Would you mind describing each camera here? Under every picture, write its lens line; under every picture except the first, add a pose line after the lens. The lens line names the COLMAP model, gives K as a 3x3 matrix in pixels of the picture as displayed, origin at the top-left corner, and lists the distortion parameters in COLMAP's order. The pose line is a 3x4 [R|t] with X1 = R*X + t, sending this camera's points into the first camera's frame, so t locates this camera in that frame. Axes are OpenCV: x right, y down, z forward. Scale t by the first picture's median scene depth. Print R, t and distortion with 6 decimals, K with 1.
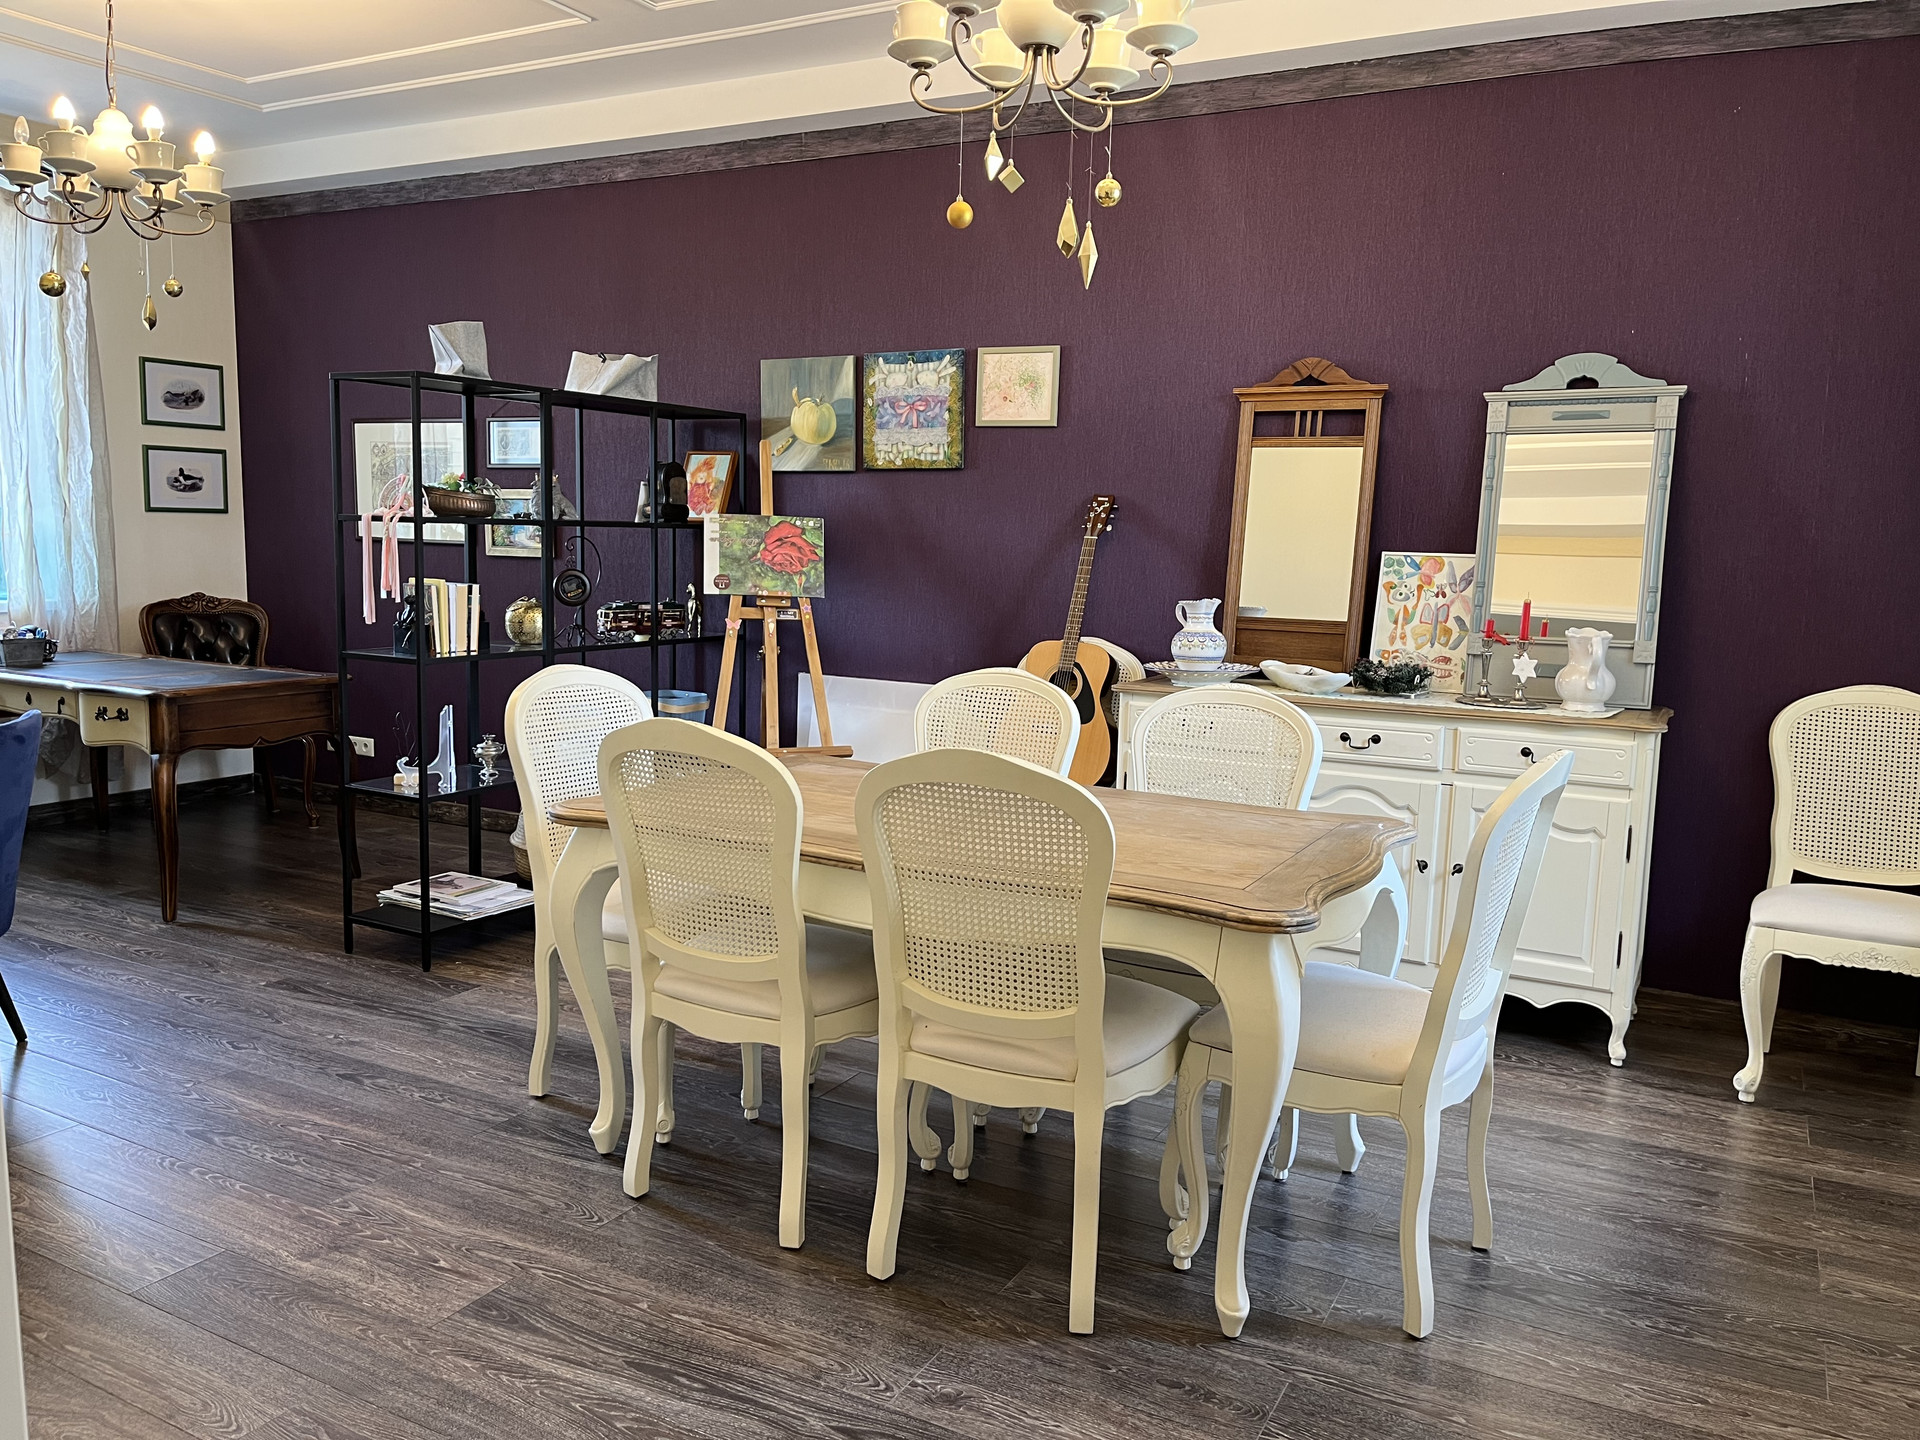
lens RADIAL K [[1420.5, 0, 956.7], [0, 1420.5, 721.2], [0, 0, 1]] dist [0.000566, -0.017282]
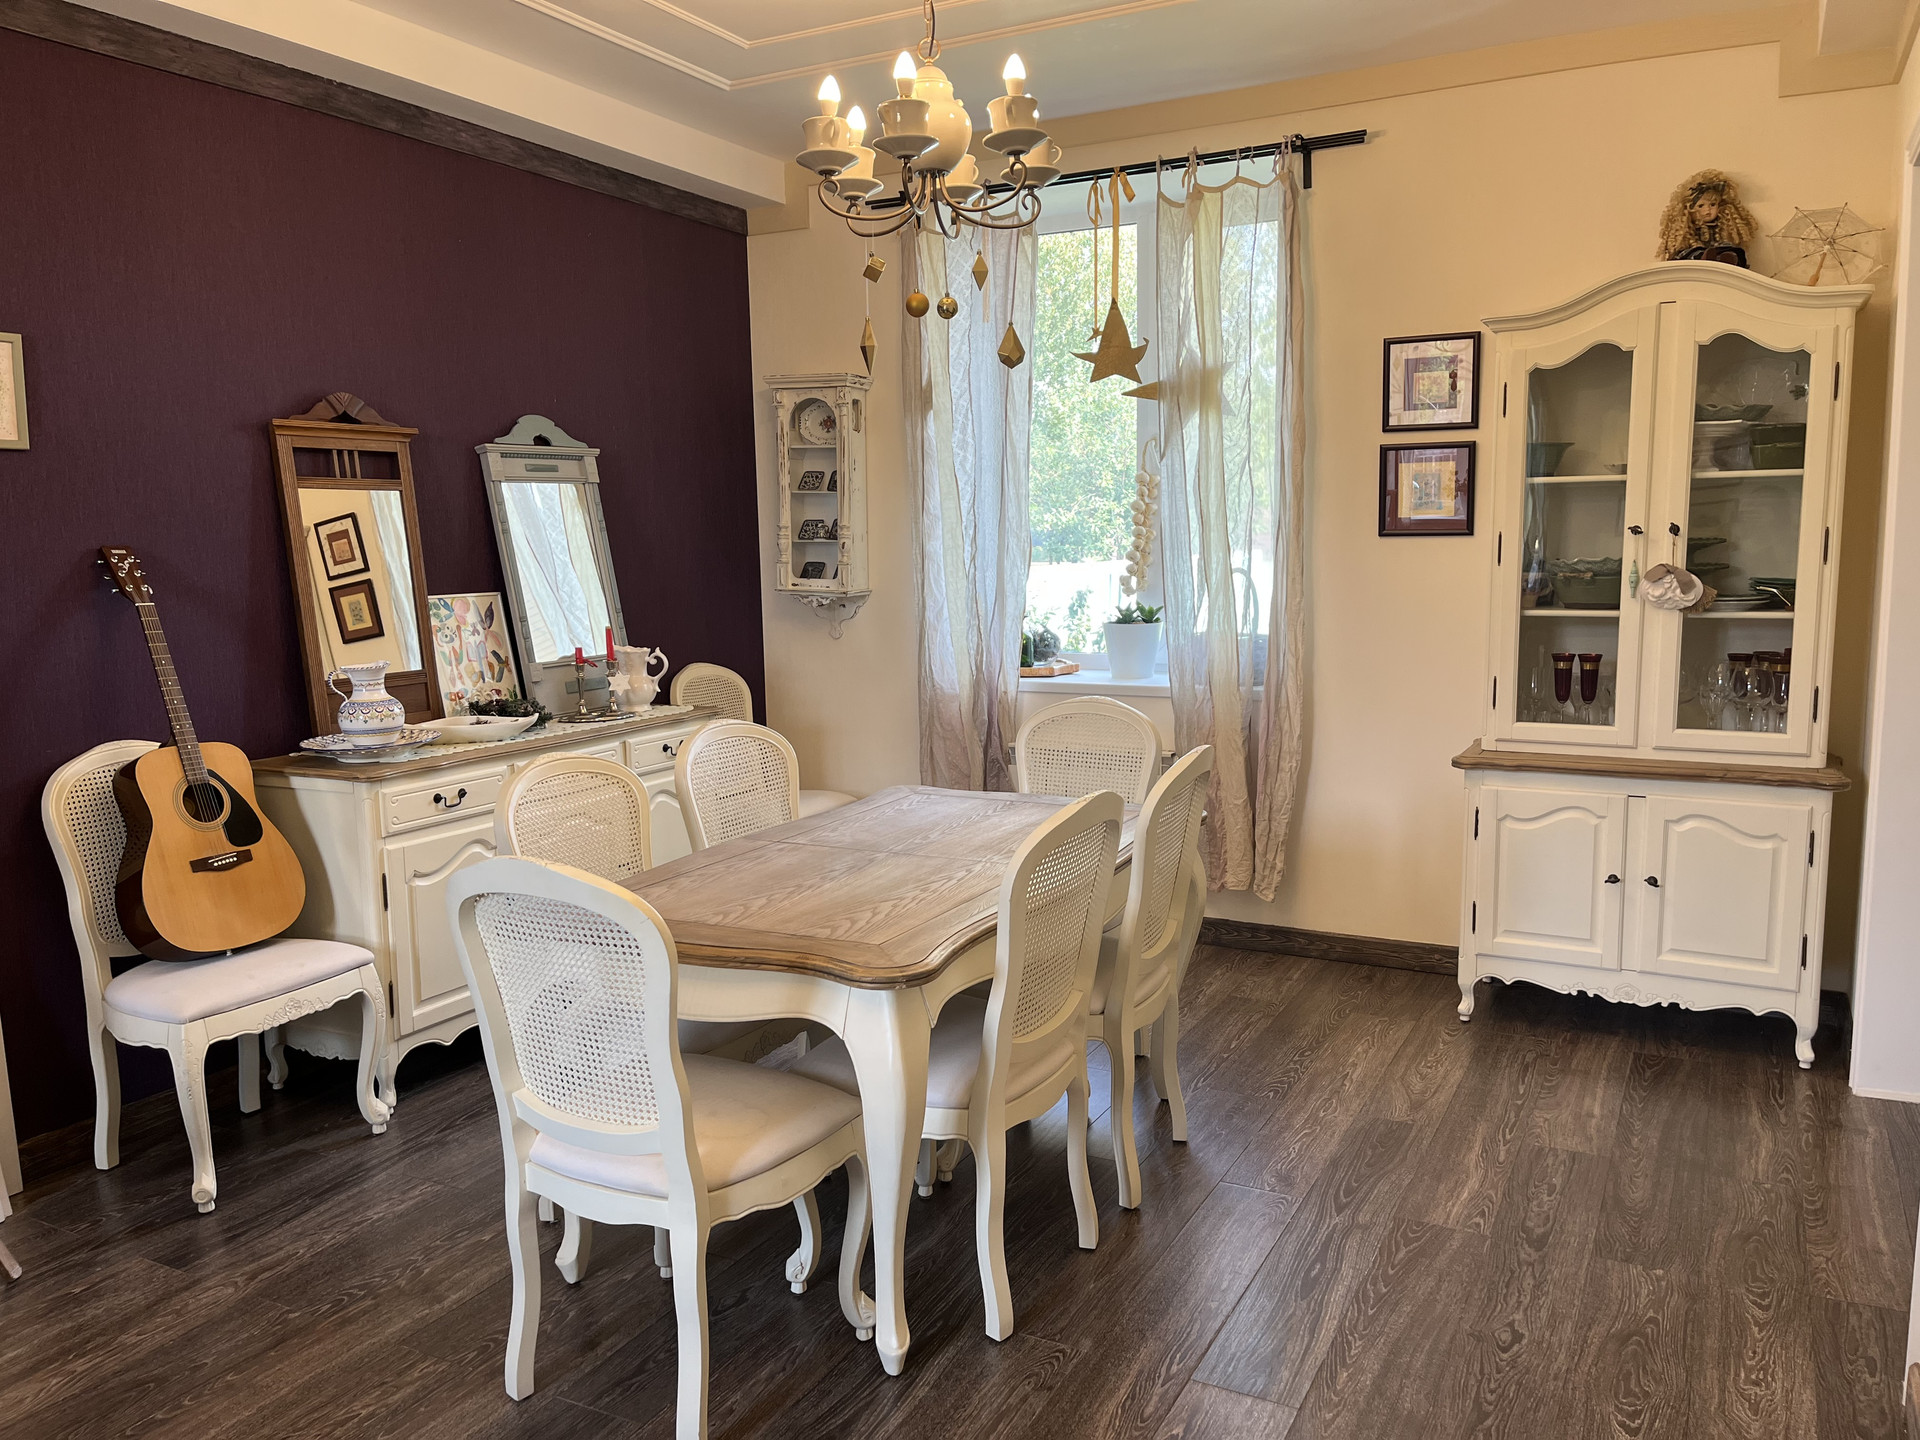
lens RADIAL K [[1420.5, 0, 962.0], [0, 1420.5, 726.0], [0, 0, 1]] dist [0.000566, -0.017282]
pose [[-0.006613, -0.157954, 0.987424, -0.706060], [0.146273, 0.976672, 0.157213, -0.132889], [-0.989222, 0.145474, 0.016646, 0.627874]]
